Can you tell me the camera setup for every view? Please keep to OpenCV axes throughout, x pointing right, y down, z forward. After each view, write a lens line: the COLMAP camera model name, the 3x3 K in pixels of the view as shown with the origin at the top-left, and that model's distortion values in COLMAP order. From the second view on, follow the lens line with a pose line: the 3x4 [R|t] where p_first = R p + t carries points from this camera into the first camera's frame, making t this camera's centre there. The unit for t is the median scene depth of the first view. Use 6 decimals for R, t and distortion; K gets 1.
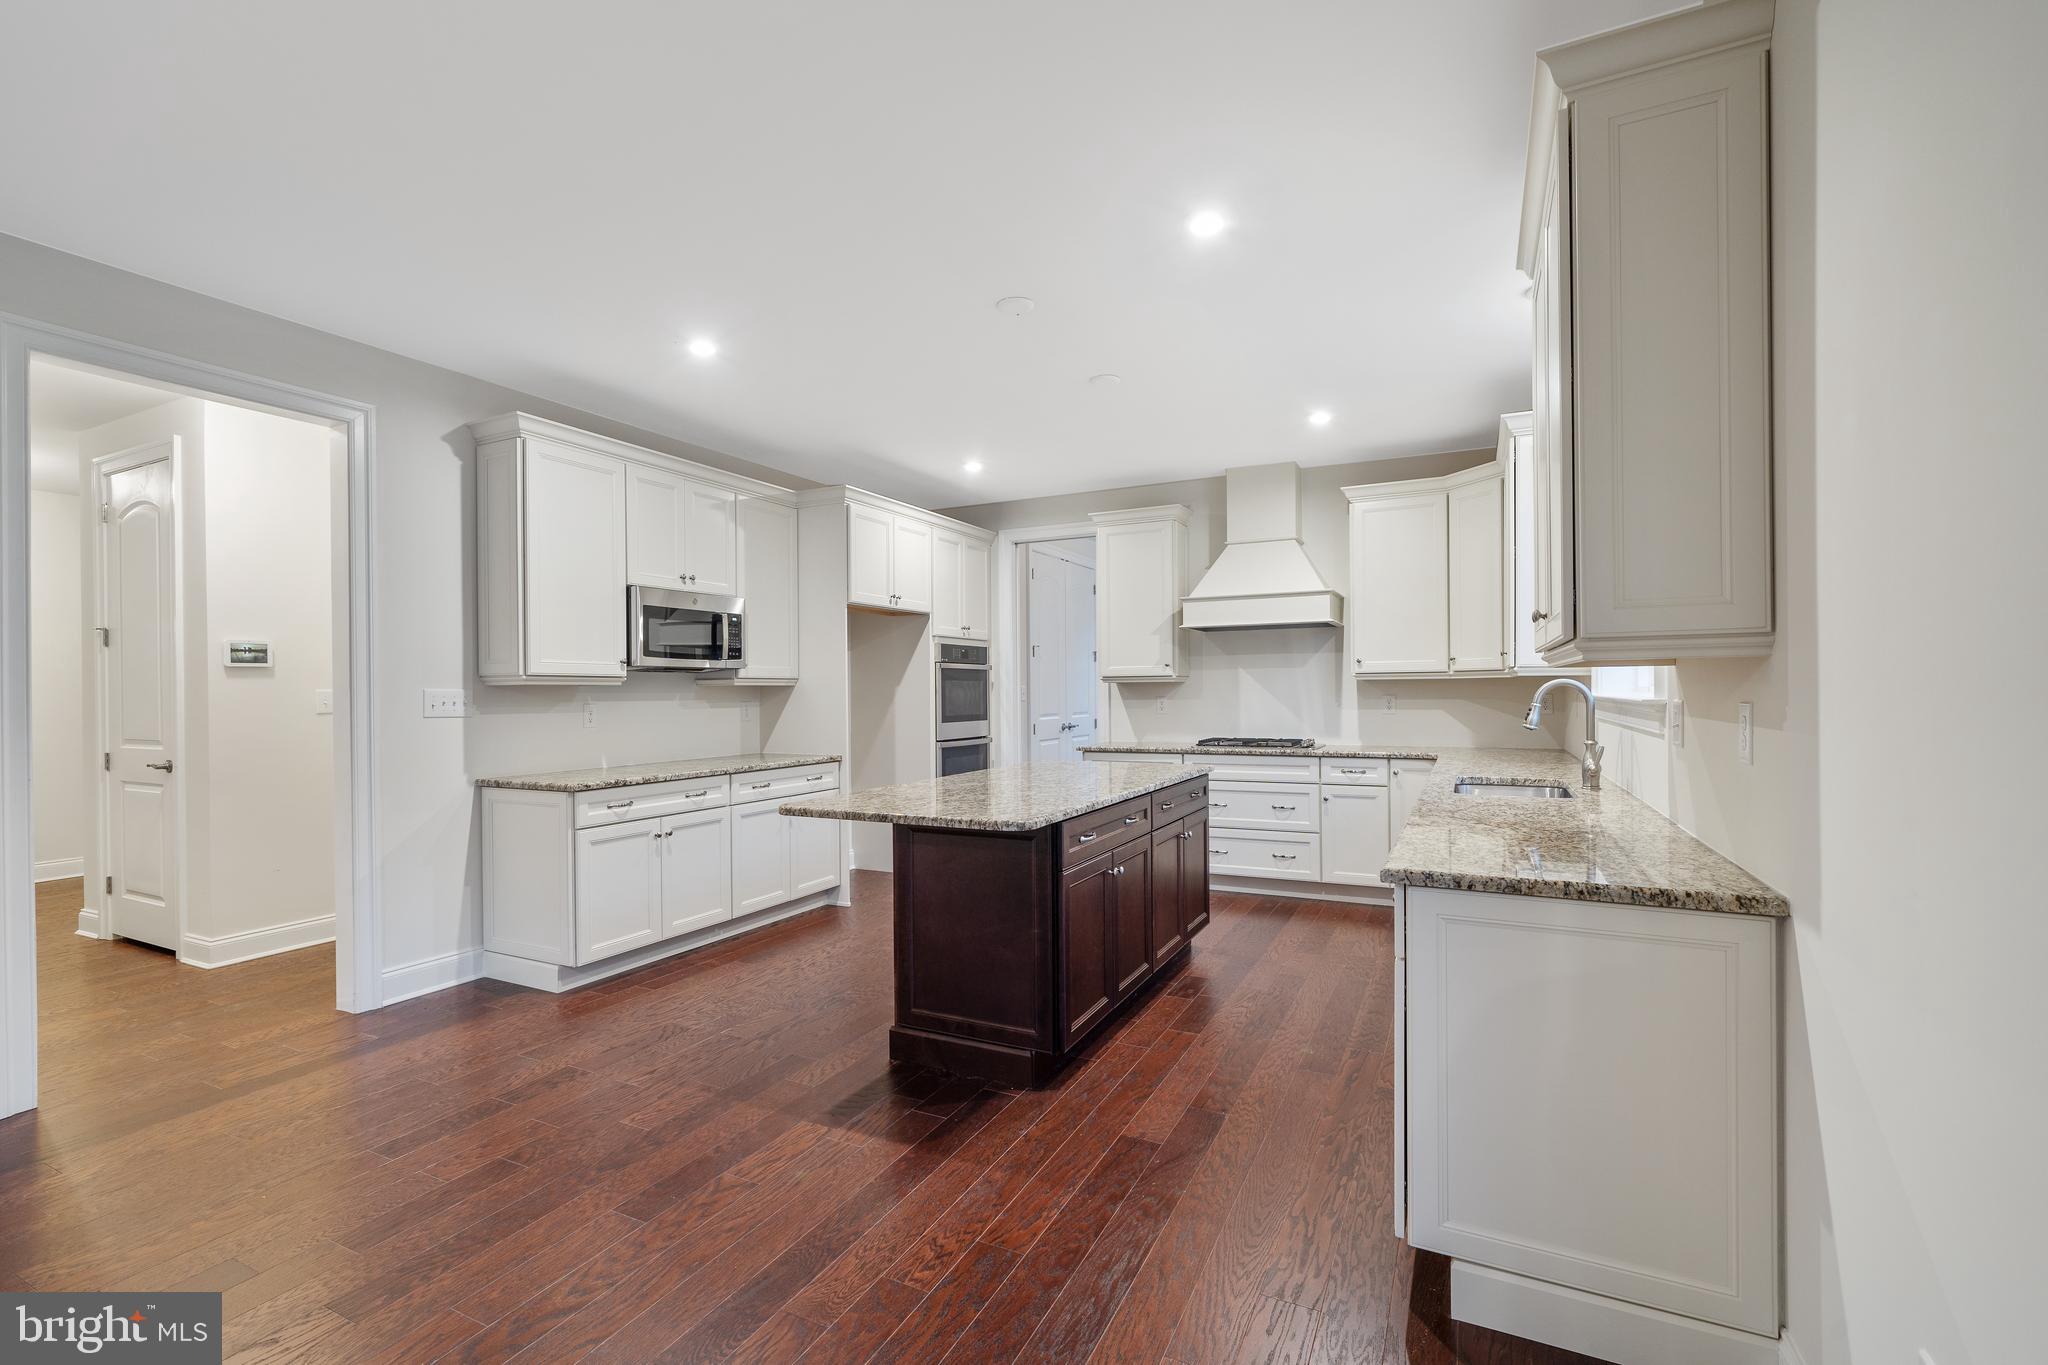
lens RADIAL K [[908.2, 0, 1000.0], [0, 908.2, 692.6], [0, 0, 1]] dist [0.003882, 0.002357]
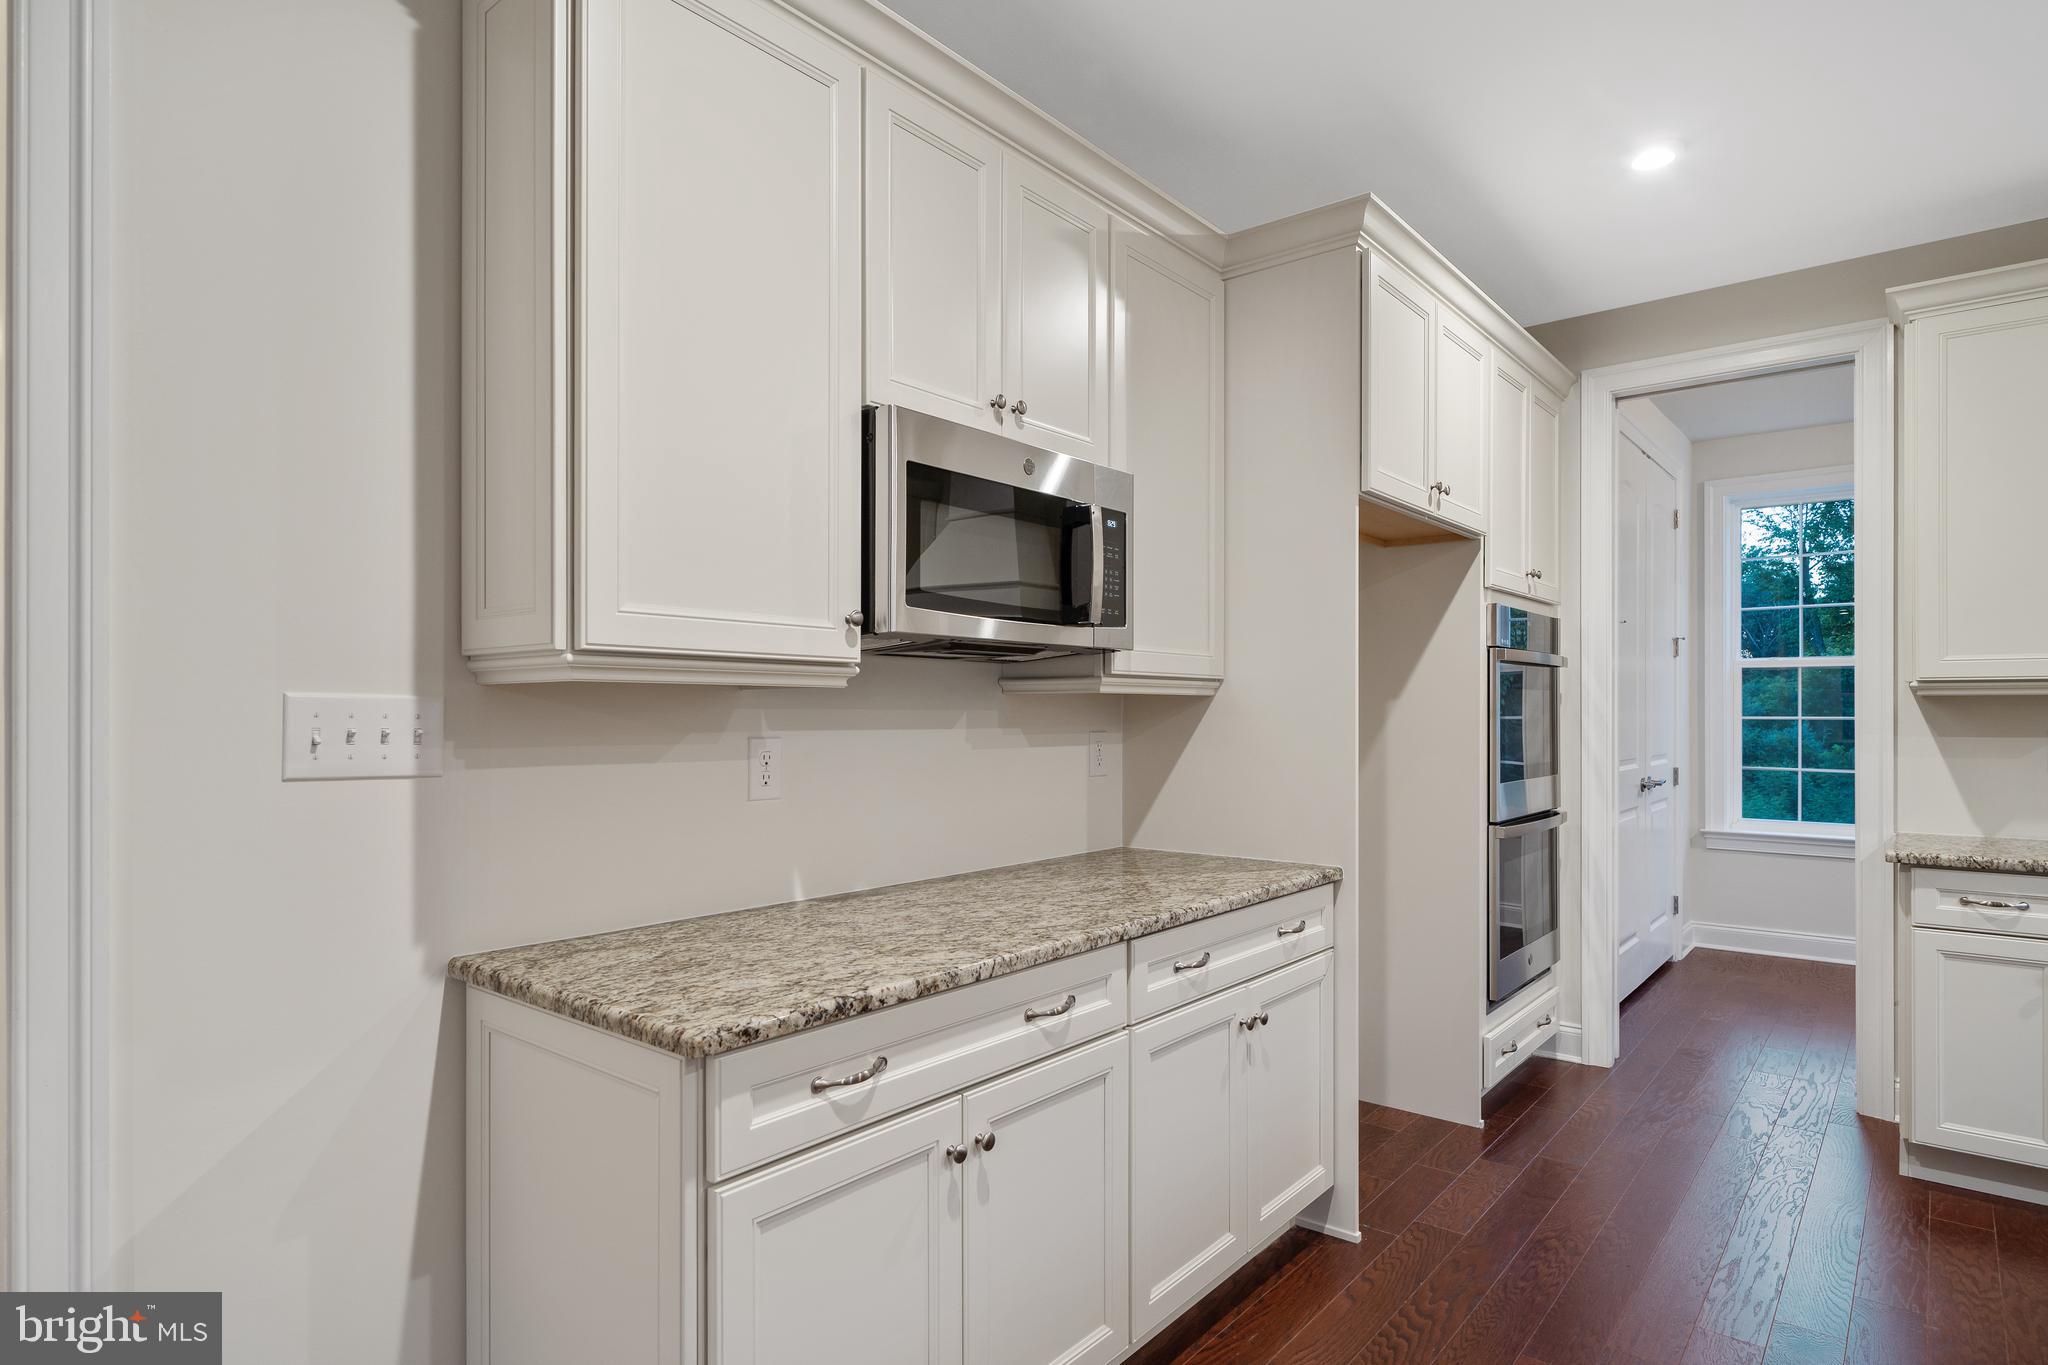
lens RADIAL K [[1103.2, 0, 1016.2], [0, 1103.2, 709.7], [0, 0, 1]] dist [0.002750, 0.000908]
pose [[0.978281, 0.009415, -0.207067, -0.266564], [-0.009716, 0.999953, -0.000440, 0.000090], [0.207053, 0.002443, 0.978327, 0.600719]]
